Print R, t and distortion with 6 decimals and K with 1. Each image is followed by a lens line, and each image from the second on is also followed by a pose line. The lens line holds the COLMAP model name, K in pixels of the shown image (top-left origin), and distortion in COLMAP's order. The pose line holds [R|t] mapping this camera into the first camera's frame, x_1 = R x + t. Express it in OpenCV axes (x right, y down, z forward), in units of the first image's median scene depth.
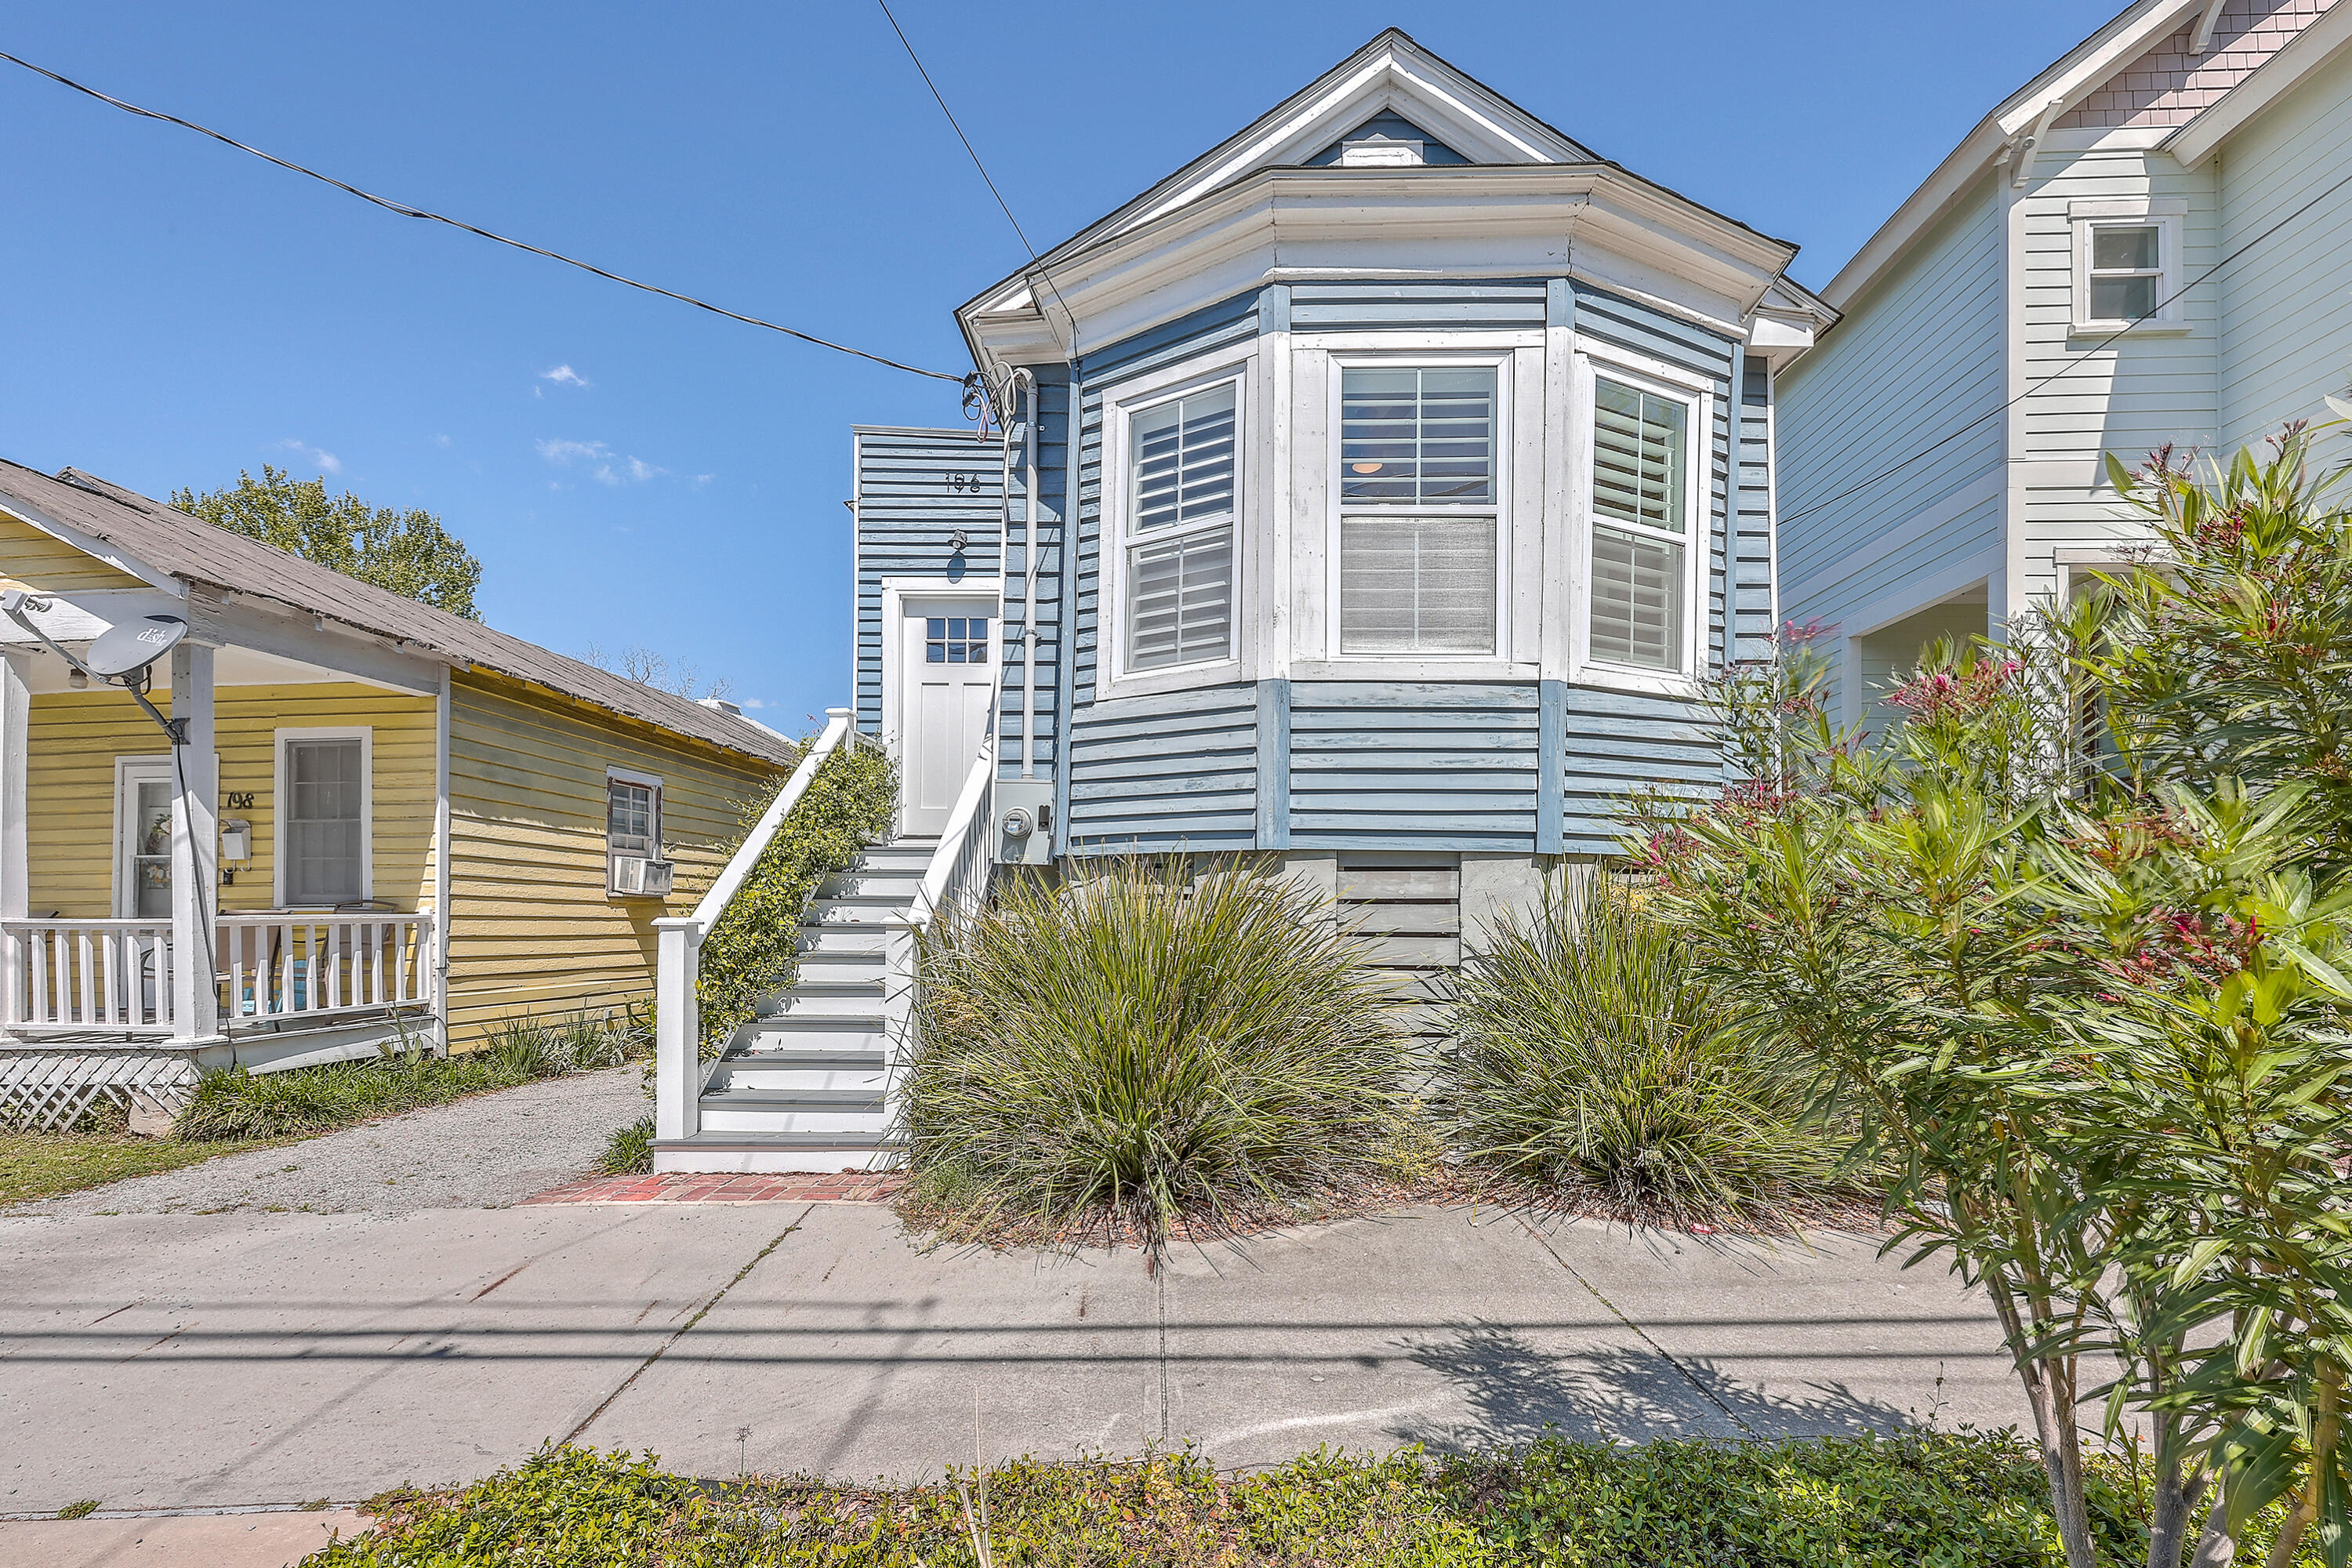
lens RADIAL K [[983.0, 0, 1173.0], [0, 983.0, 910.9], [0, 0, 1]] dist [-0.000596, 0.000022]
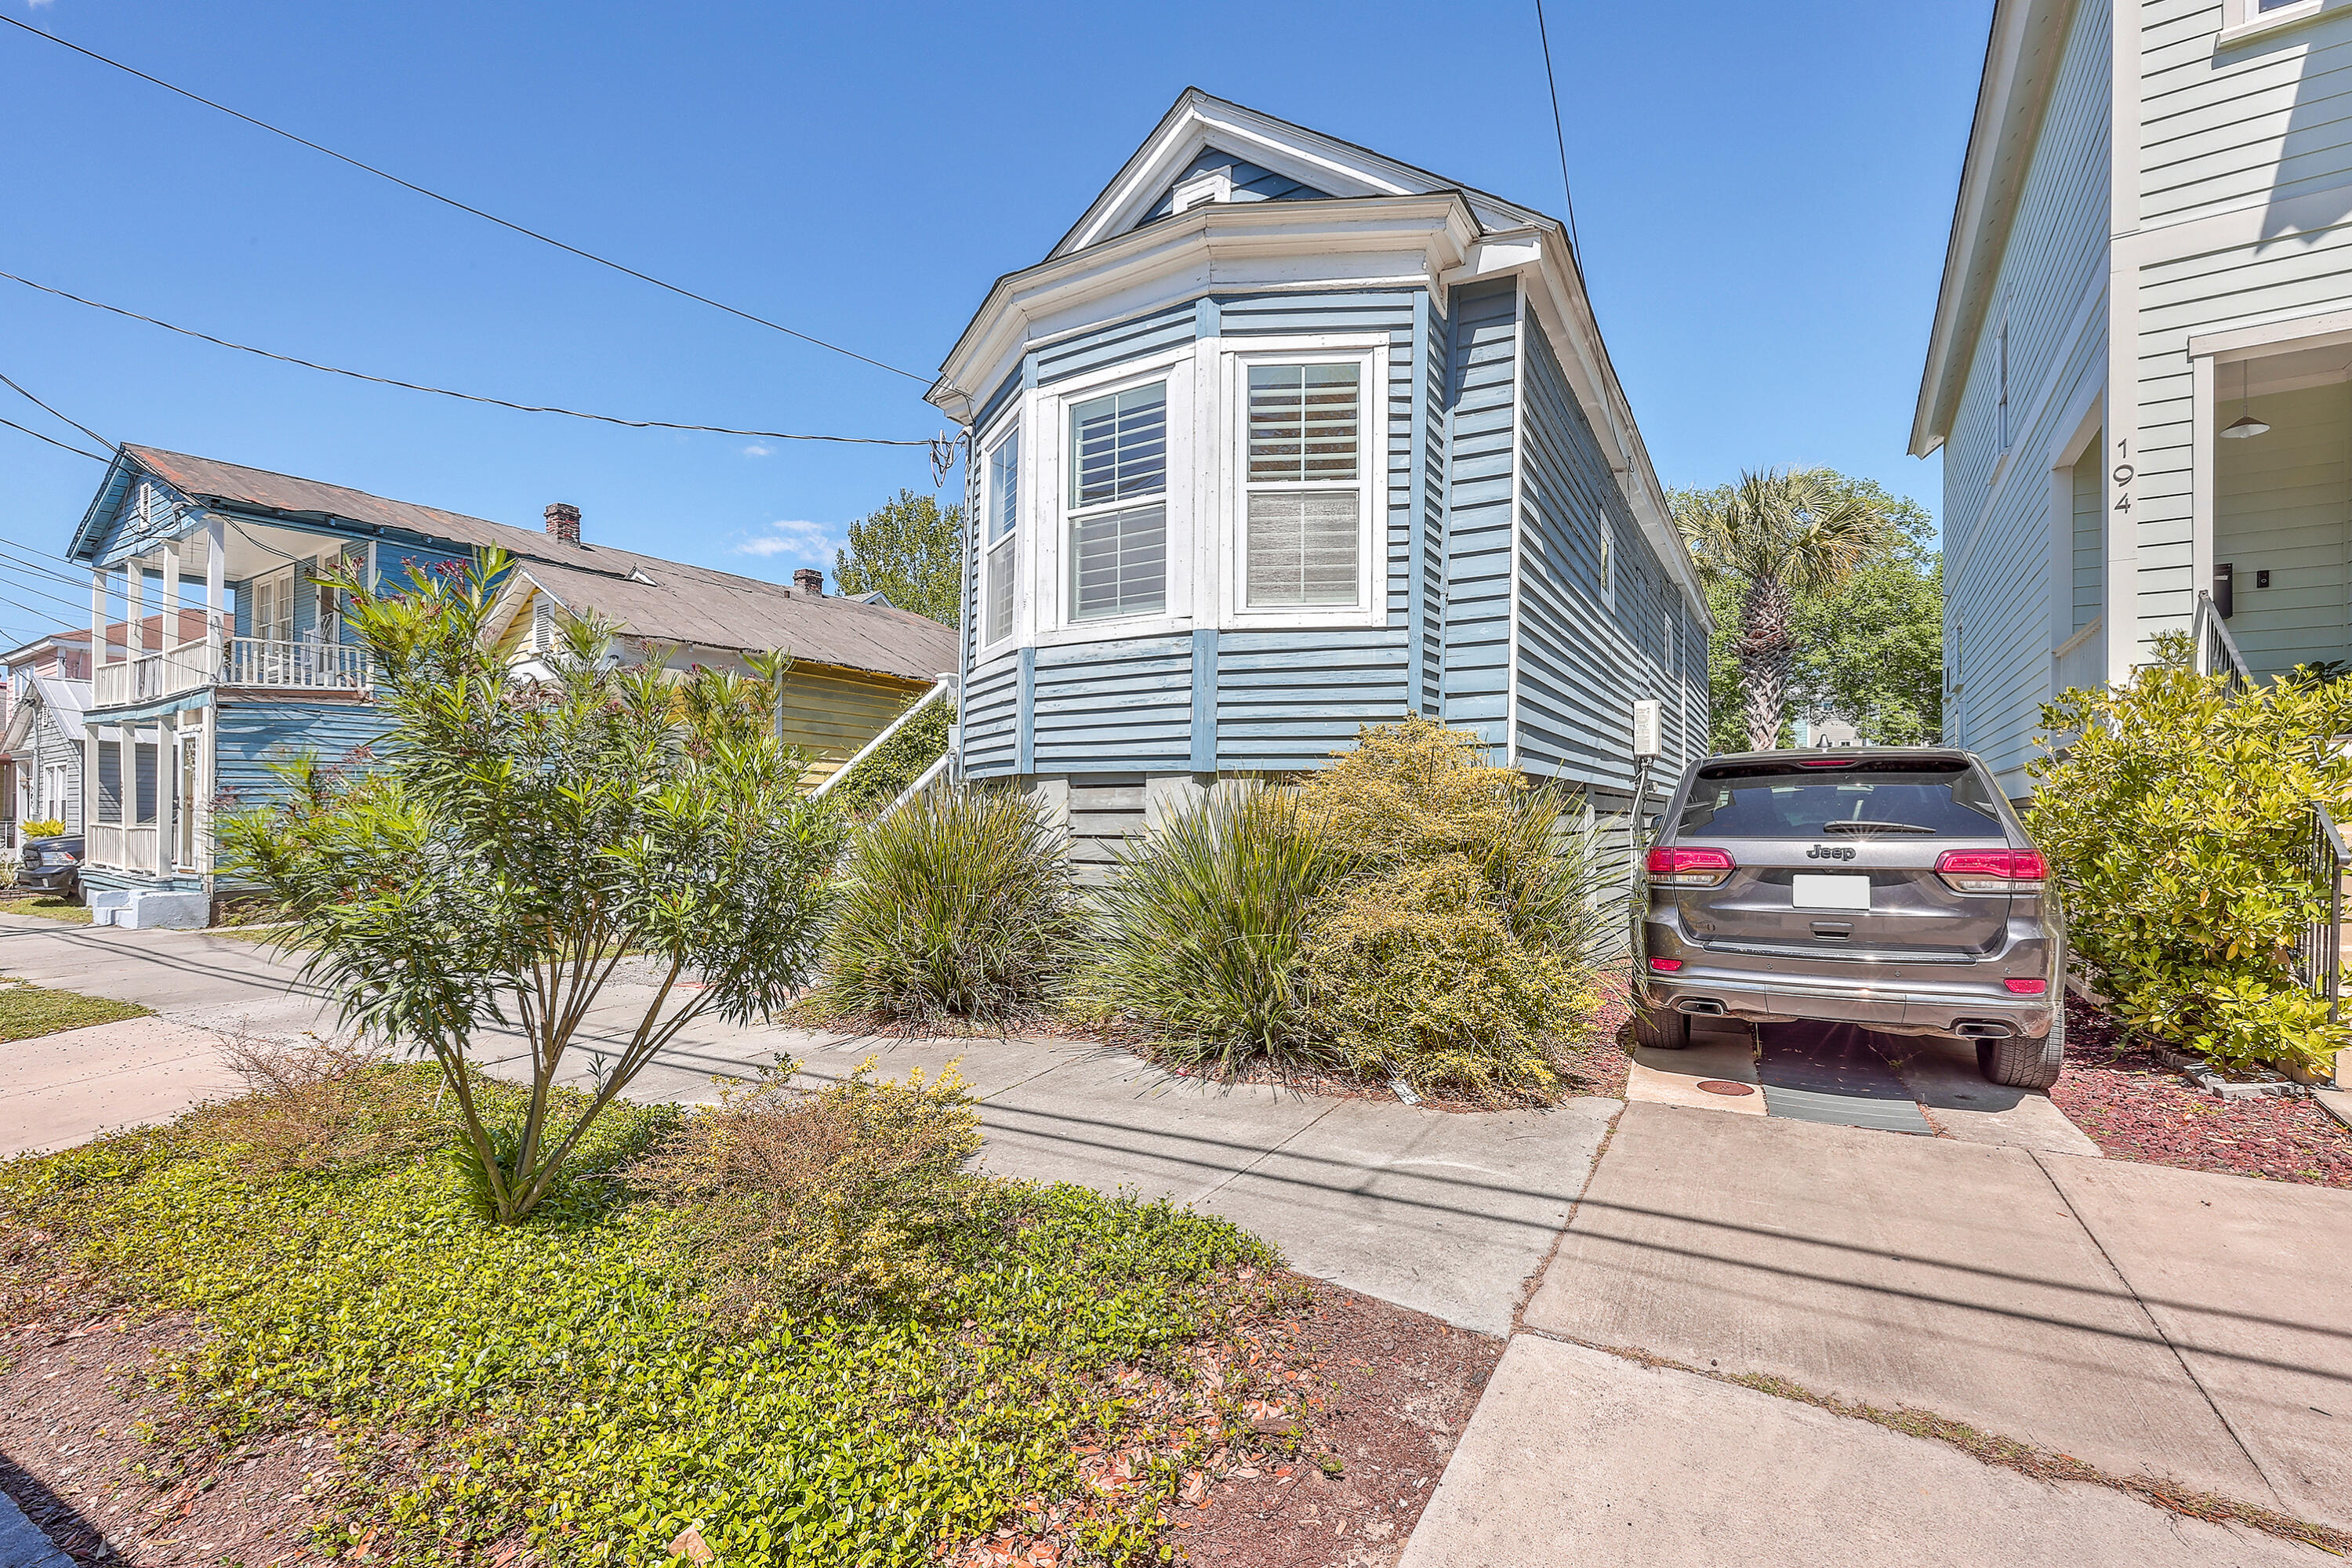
lens RADIAL K [[1002.6, 0, 1182.7], [0, 1002.6, 822.1], [0, 0, 1]] dist [-0.000793, -0.000129]
pose [[0.866406, 0.000758, -0.499339, 0.834887], [0.001430, 0.999991, 0.004000, -0.000785], [0.499337, -0.004180, 0.866398, -0.075098]]
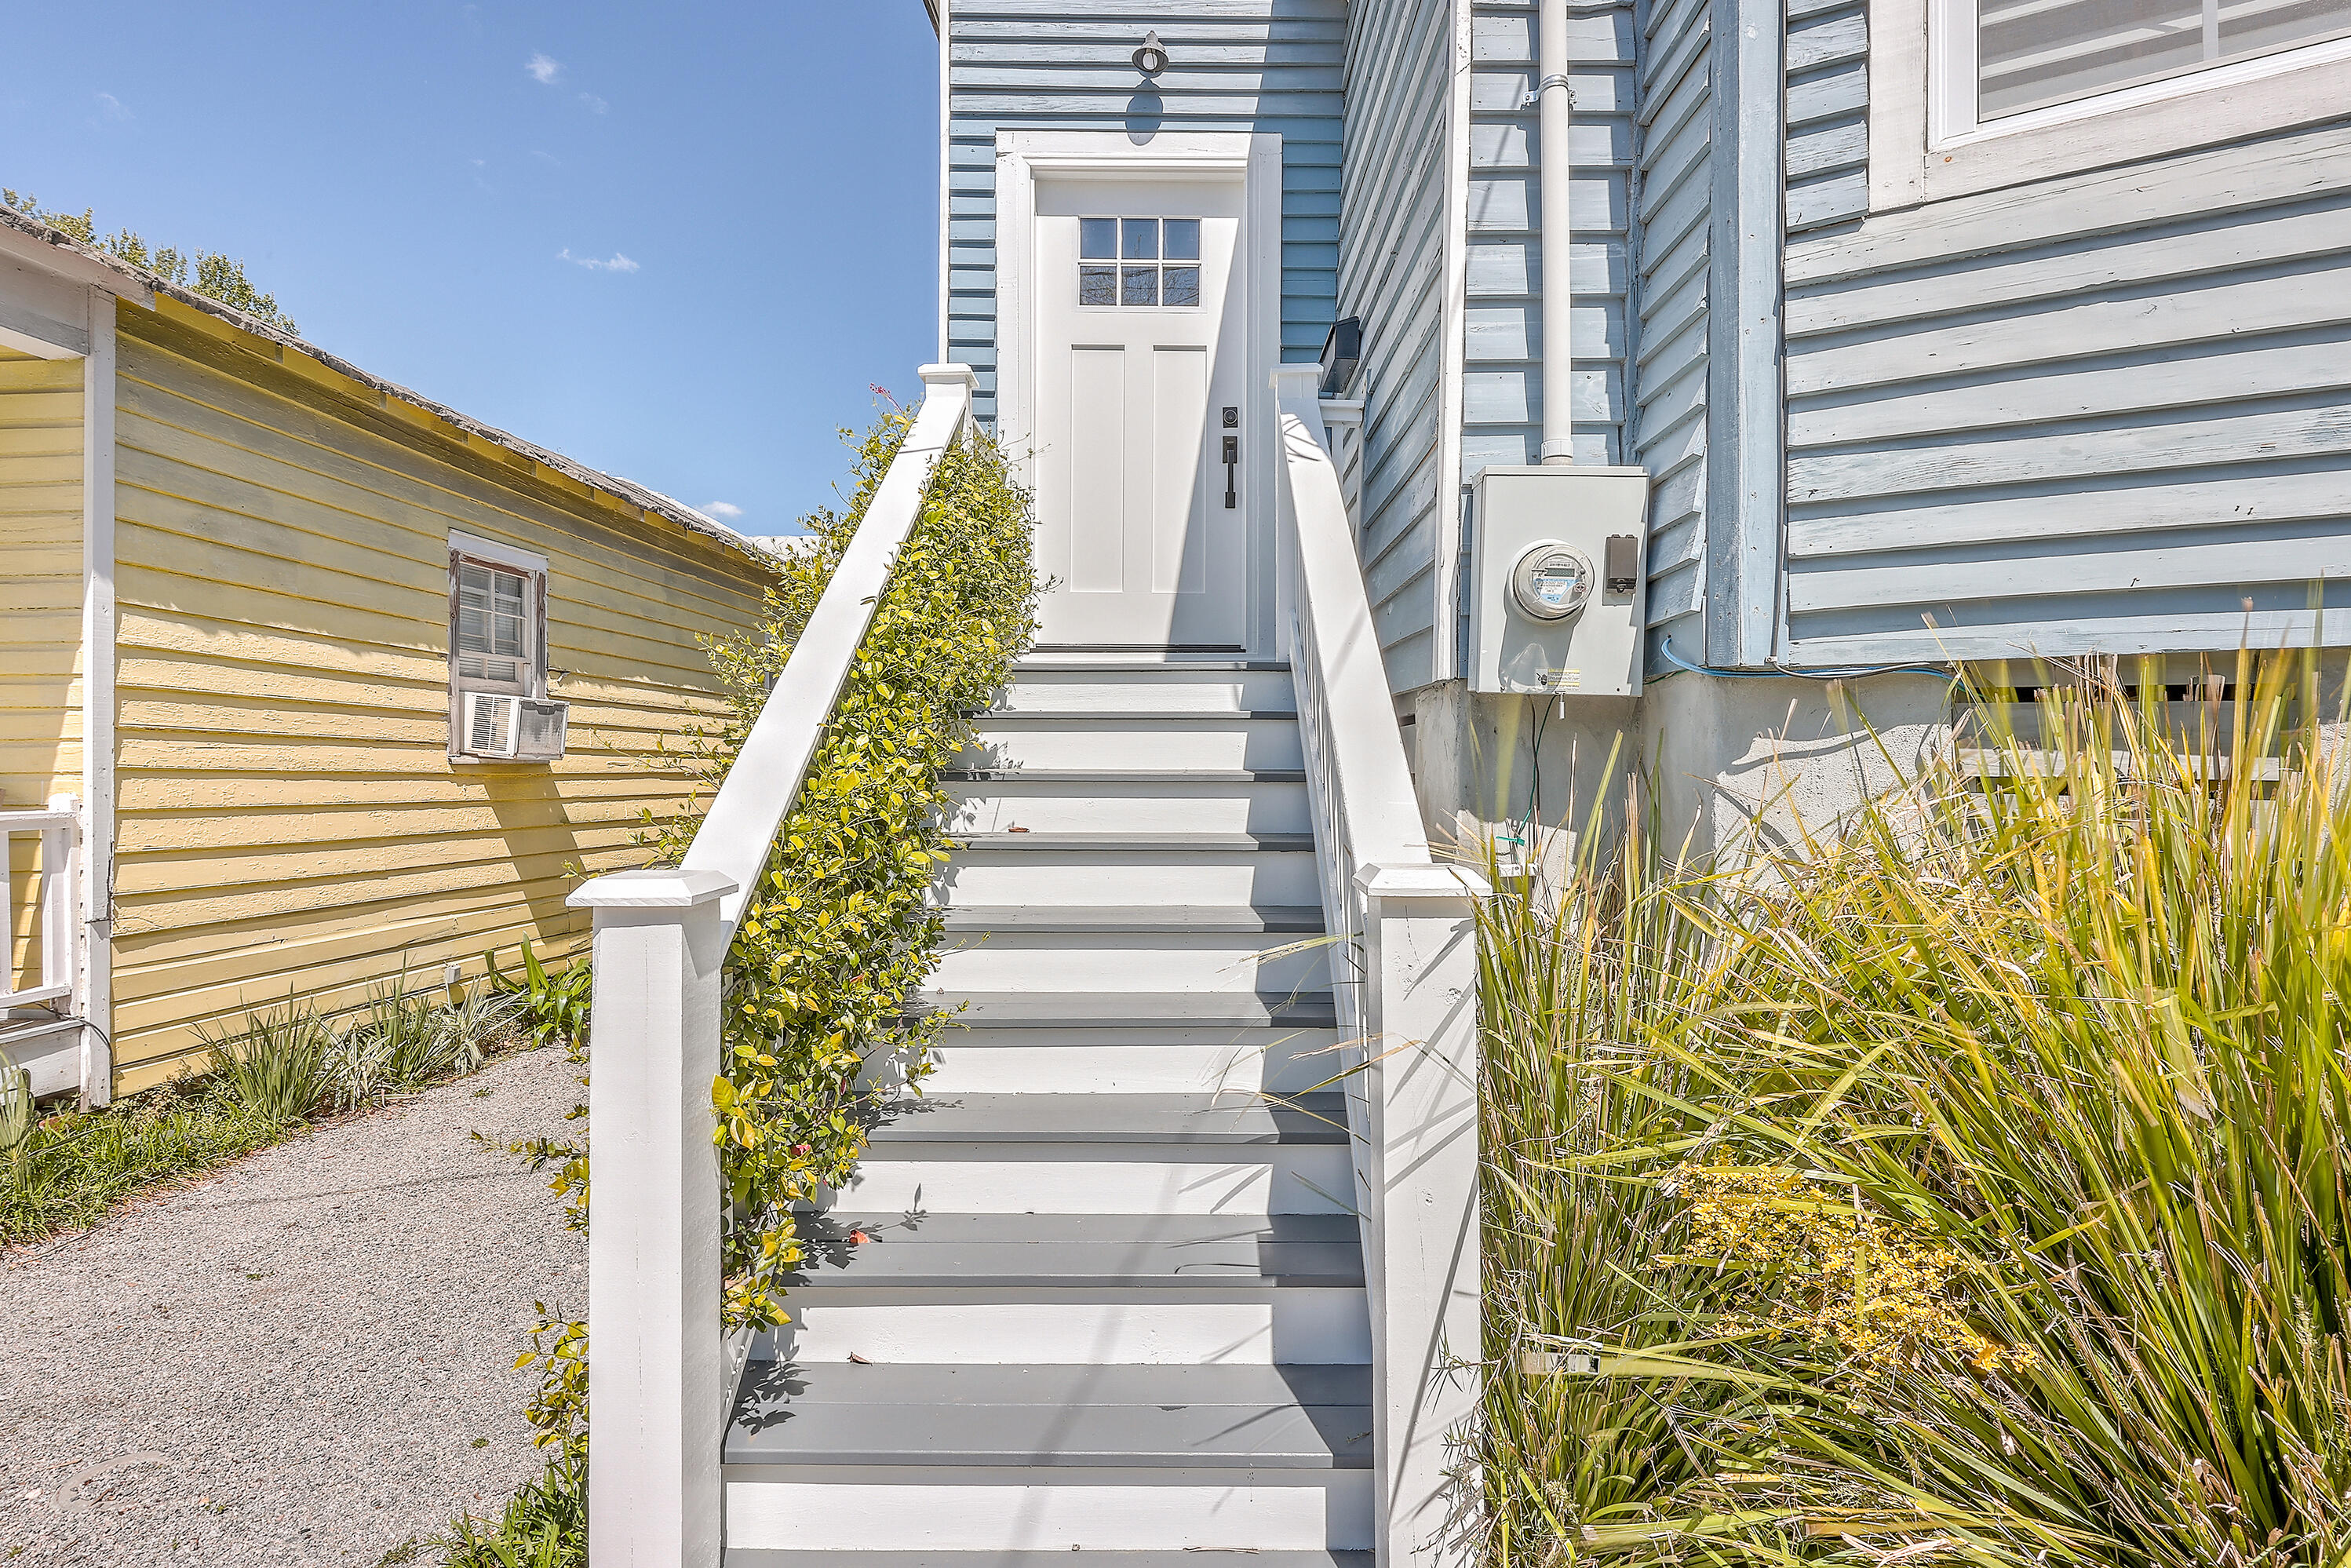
lens RADIAL K [[1175.3, 0, 1174.2], [0, 1175.3, 757.0], [0, 0, 1]] dist [-0.000241, 0.000276]
pose [[0.999765, -0.005946, 0.020847, -0.311965], [0.006039, 0.999972, -0.004432, -0.023012], [-0.020820, 0.004556, 0.999773, 0.566314]]
